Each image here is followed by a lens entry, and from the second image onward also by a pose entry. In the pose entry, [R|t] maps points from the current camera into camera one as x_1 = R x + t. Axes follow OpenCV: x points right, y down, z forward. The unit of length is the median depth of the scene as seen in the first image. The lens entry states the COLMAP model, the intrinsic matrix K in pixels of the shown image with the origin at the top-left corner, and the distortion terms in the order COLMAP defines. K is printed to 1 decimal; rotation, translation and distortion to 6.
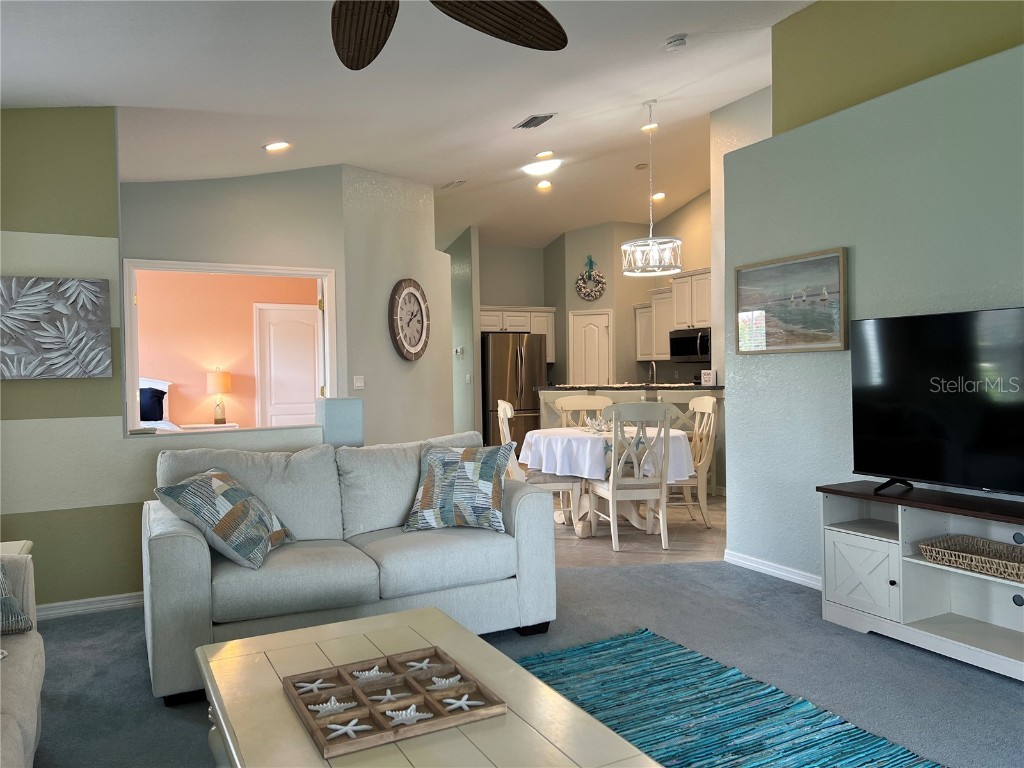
lens RADIAL K [[765.7, 0, 514.5], [0, 765.7, 383.6], [0, 0, 1]] dist [0.061338, -0.068249]
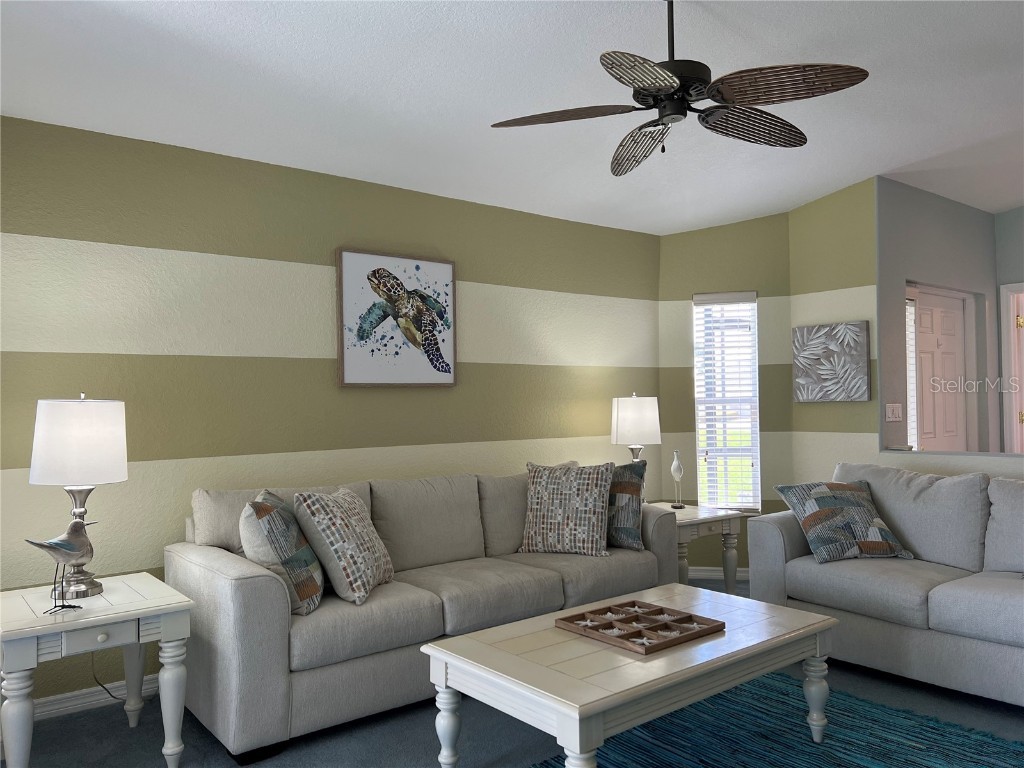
lens RADIAL K [[765.7, 0, 509.4], [0, 765.7, 386.4], [0, 0, 1]] dist [0.061338, -0.068249]
pose [[0.204005, -0.008058, -0.978937, 0.567564], [-0.003651, 0.999953, -0.008992, -0.018329], [0.978963, 0.005408, 0.203966, 0.209310]]
